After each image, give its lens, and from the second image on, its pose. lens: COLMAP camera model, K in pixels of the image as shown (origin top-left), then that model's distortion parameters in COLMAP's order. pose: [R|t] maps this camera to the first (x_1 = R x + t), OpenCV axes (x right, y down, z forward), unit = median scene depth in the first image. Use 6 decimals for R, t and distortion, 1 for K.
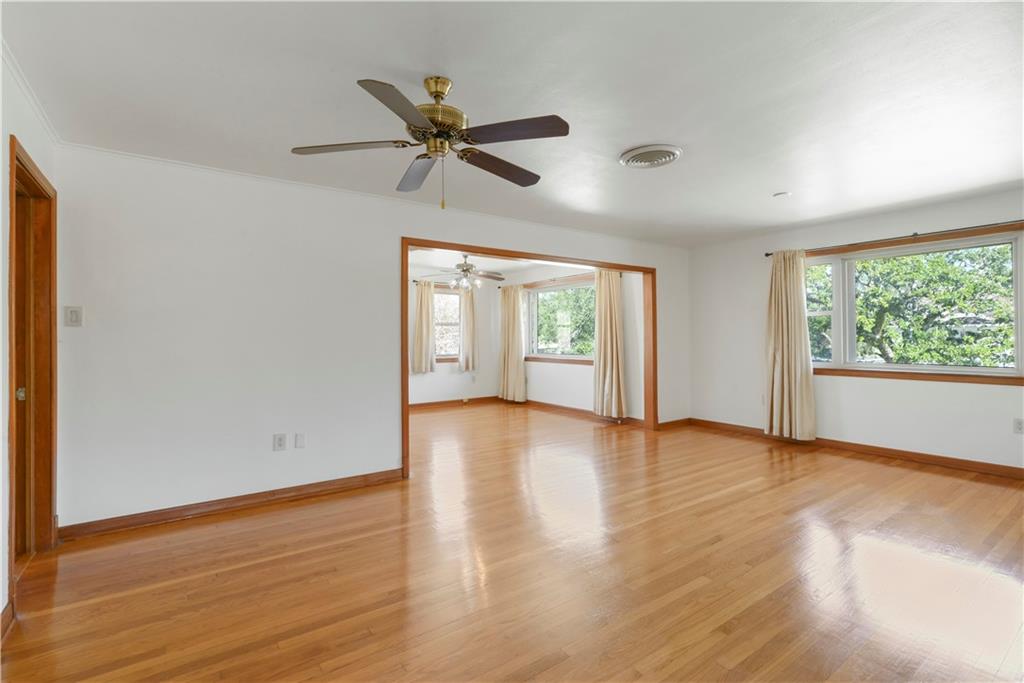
lens RADIAL K [[478.2, 0, 511.8], [0, 478.2, 339.3], [0, 0, 1]] dist [0.002112, -0.000413]
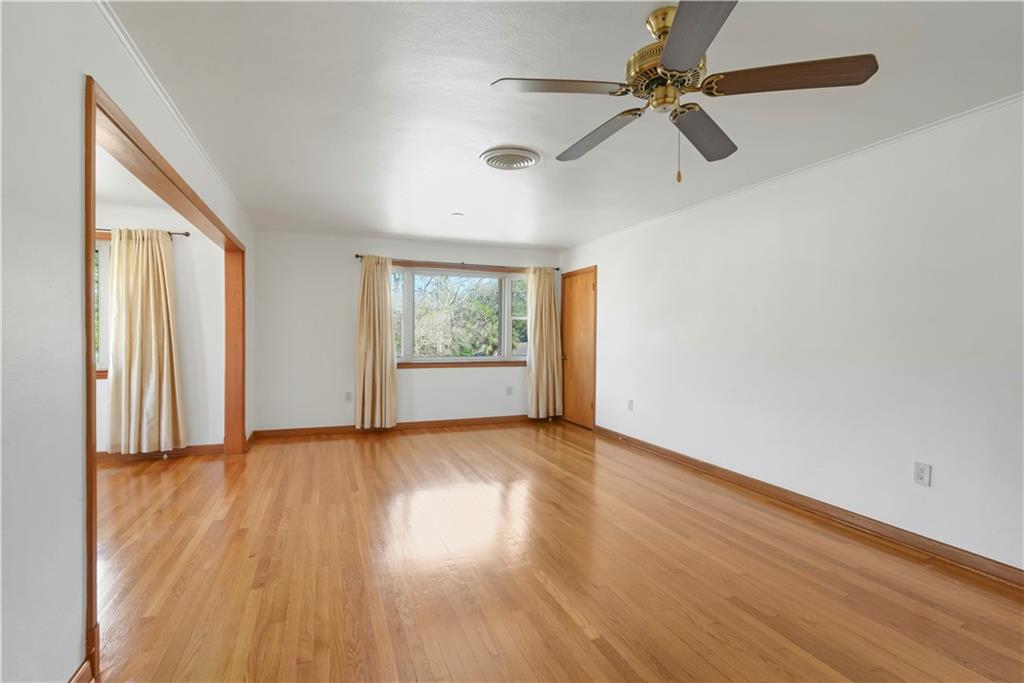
lens RADIAL K [[478.2, 0, 507.5], [0, 478.2, 337.9], [0, 0, 1]] dist [0.002112, -0.000413]
pose [[0.251995, 0.003120, 0.967723, -0.406524], [-0.005655, 0.999982, -0.001751, 0.000718], [-0.967712, -0.005031, 0.252009, 0.441035]]
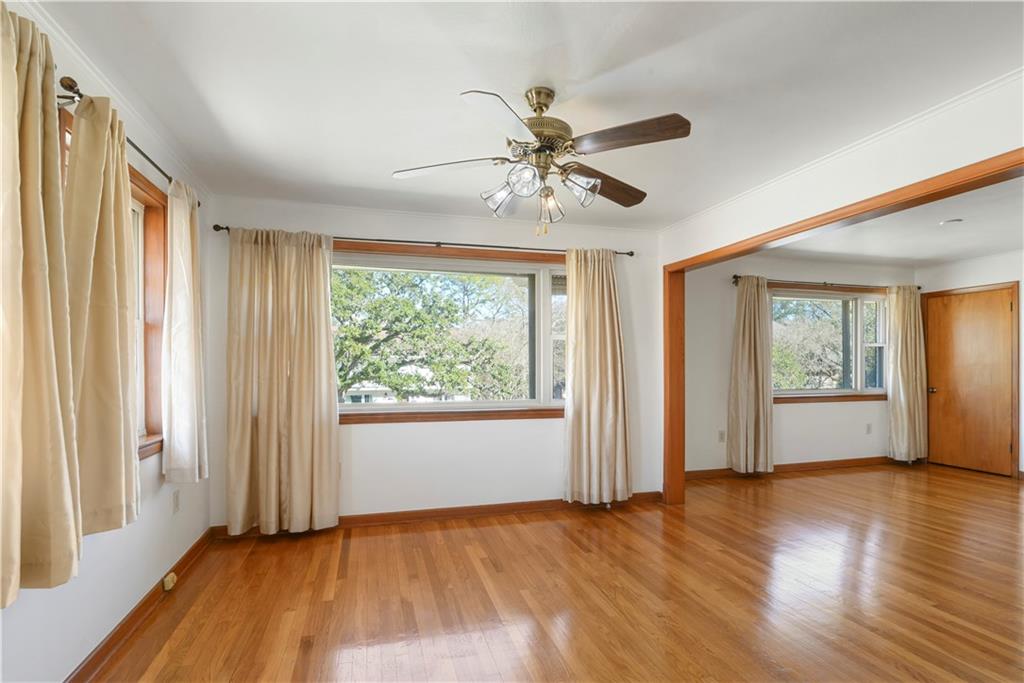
lens RADIAL K [[478.2, 0, 498.2], [0, 478.2, 366.7], [0, 0, 1]] dist [0.002112, -0.000413]
pose [[0.341717, -0.000067, 0.939803, -0.507496], [0.001454, 0.999999, -0.000457, -0.005075], [-0.939802, 0.001523, 0.341717, 1.169164]]
